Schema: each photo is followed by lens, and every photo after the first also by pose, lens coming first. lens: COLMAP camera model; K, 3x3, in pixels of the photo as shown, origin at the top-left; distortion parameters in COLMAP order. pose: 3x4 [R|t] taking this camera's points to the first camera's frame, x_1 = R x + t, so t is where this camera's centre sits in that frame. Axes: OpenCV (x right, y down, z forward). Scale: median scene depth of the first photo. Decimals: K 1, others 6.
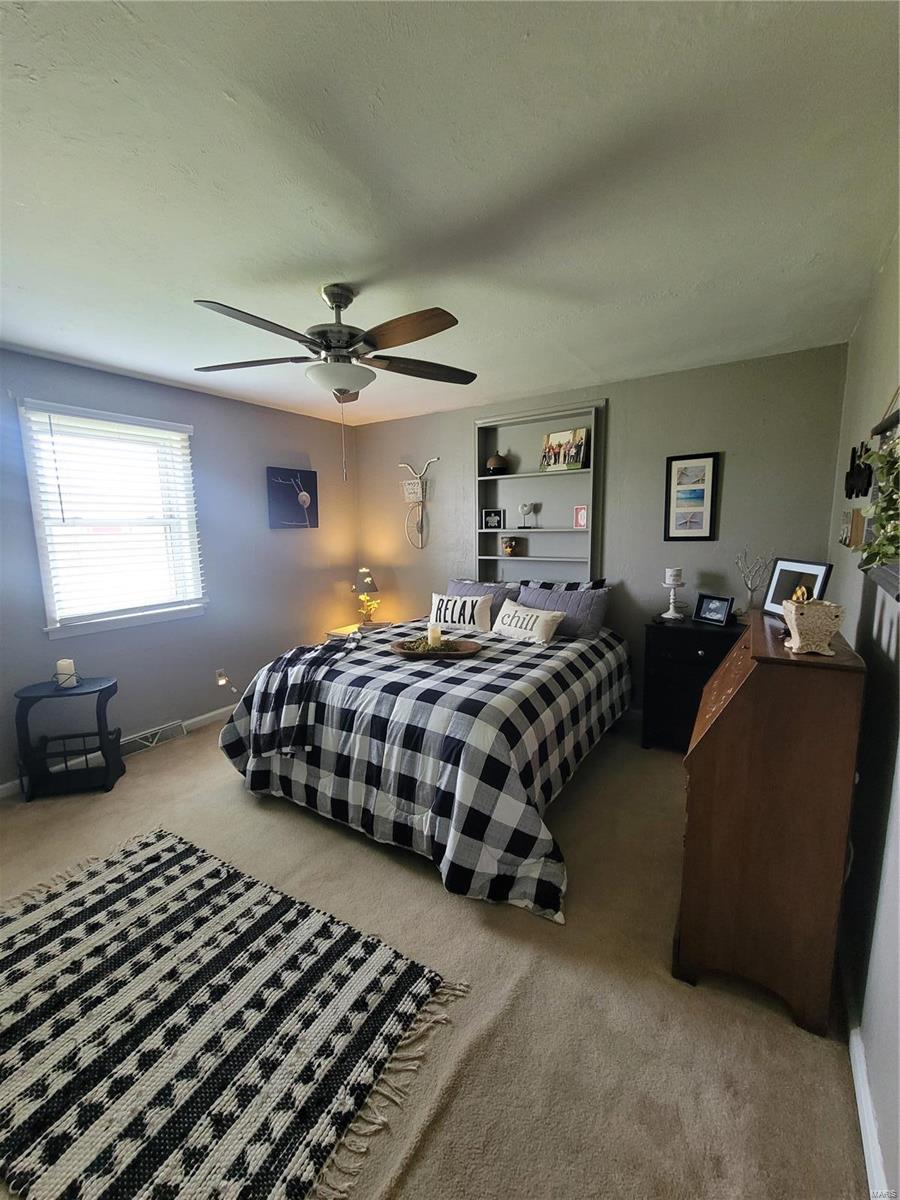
lens RADIAL K [[488.4, 0, 445.7], [0, 488.4, 602.8], [0, 0, 1]] dist [0.001764, -0.001358]
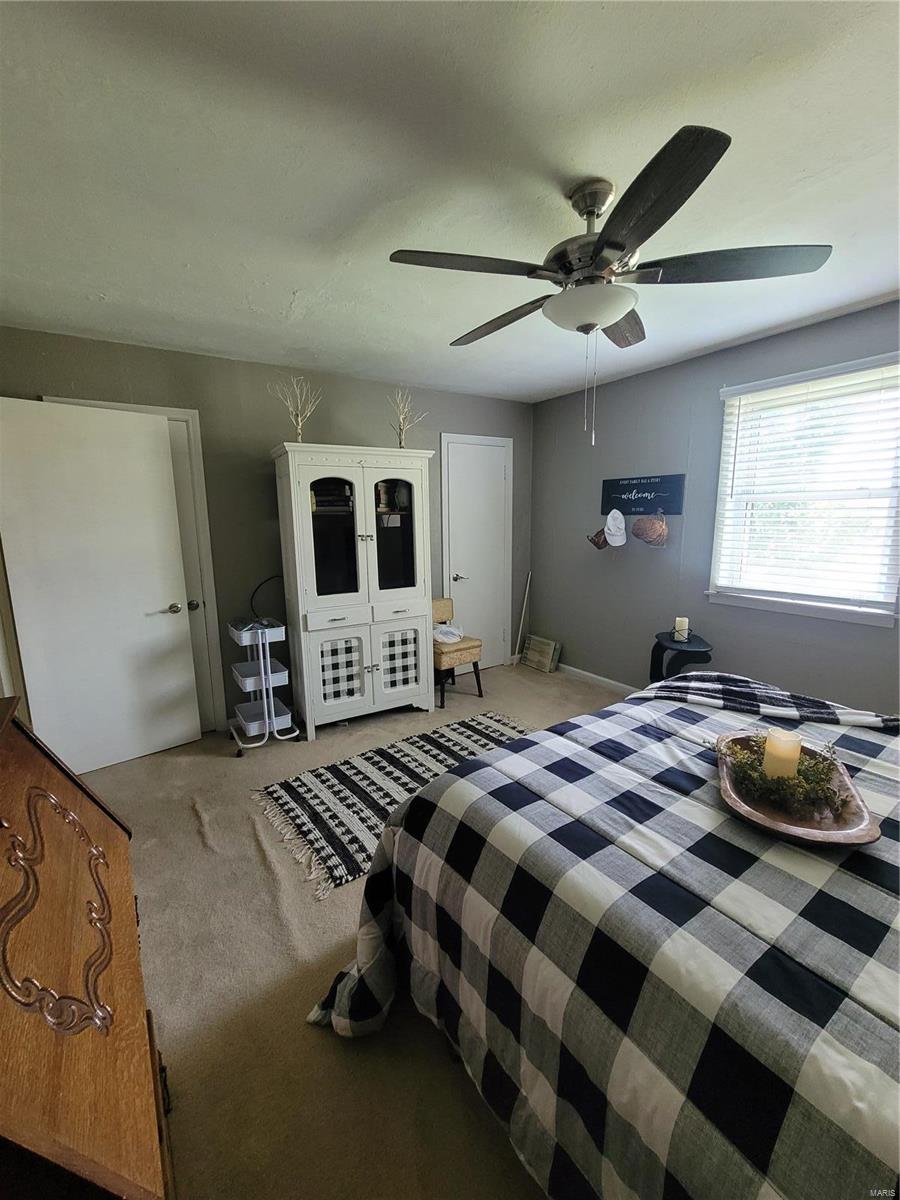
lens RADIAL K [[488.4, 0, 443.3], [0, 488.4, 597.5], [0, 0, 1]] dist [0.001764, -0.001358]
pose [[-0.401655, 0.175173, -0.898881, 0.884373], [-0.121507, 0.962664, 0.241897, -0.255295], [0.907694, 0.206379, -0.365374, 1.594309]]
